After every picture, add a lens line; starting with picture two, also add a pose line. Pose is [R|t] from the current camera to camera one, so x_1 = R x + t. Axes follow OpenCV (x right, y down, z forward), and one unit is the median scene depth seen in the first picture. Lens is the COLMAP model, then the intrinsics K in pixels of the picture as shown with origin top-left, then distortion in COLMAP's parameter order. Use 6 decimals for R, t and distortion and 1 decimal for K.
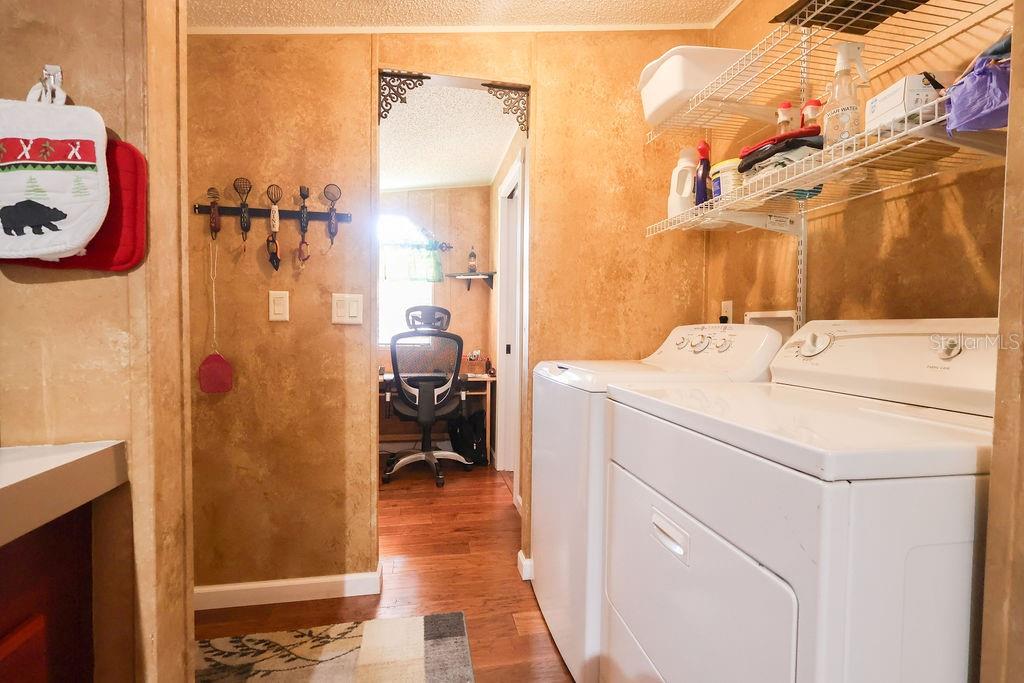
lens RADIAL K [[474.7, 0, 510.4], [0, 474.7, 341.5], [0, 0, 1]] dist [-0.000007, 0.000347]
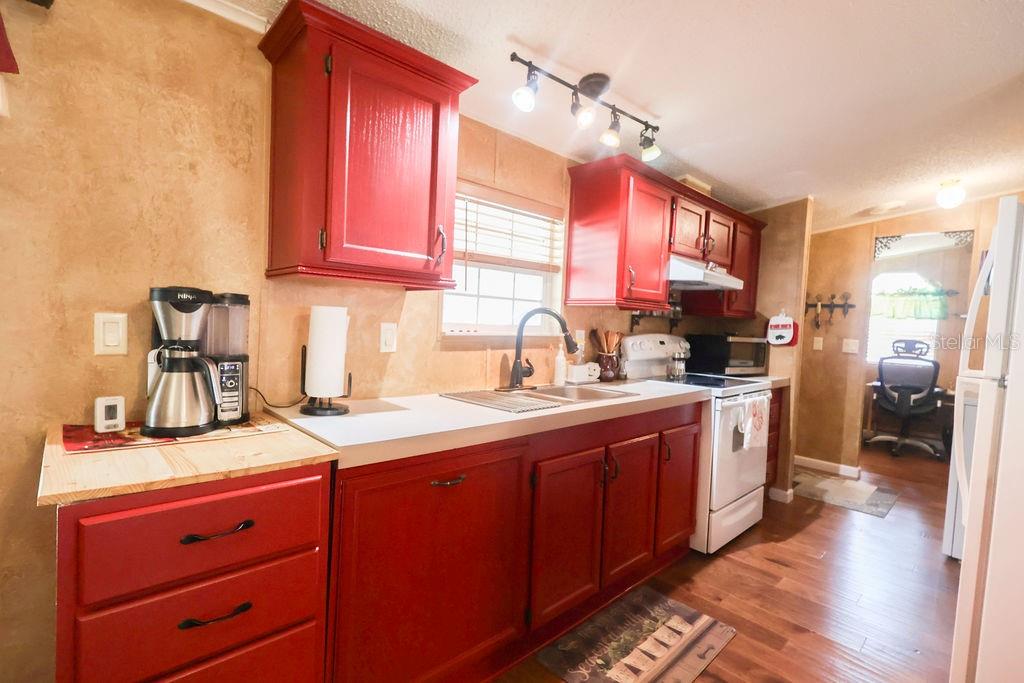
lens RADIAL K [[472.3, 0, 512.0], [0, 472.3, 341.5], [0, 0, 1]] dist [-0.003027, 0.000949]
pose [[0.540120, 0.051357, -0.840020, 0.643514], [-0.062284, 0.997838, 0.020958, -0.036803], [0.839280, 0.041000, 0.542151, -1.504917]]
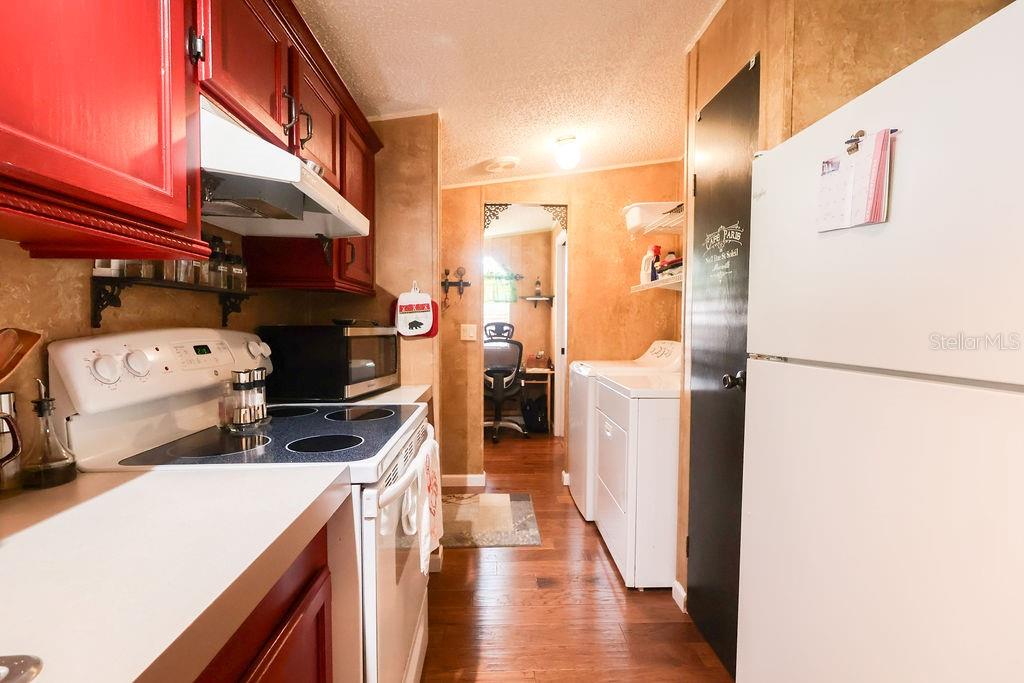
lens RADIAL K [[472.3, 0, 512.0], [0, 472.3, 341.5], [0, 0, 1]] dist [-0.003027, 0.000949]
pose [[0.989403, 0.000211, -0.145194, 0.094828], [0.001060, 0.999962, 0.008681, -0.047298], [0.145190, -0.008743, 0.989365, -0.794408]]
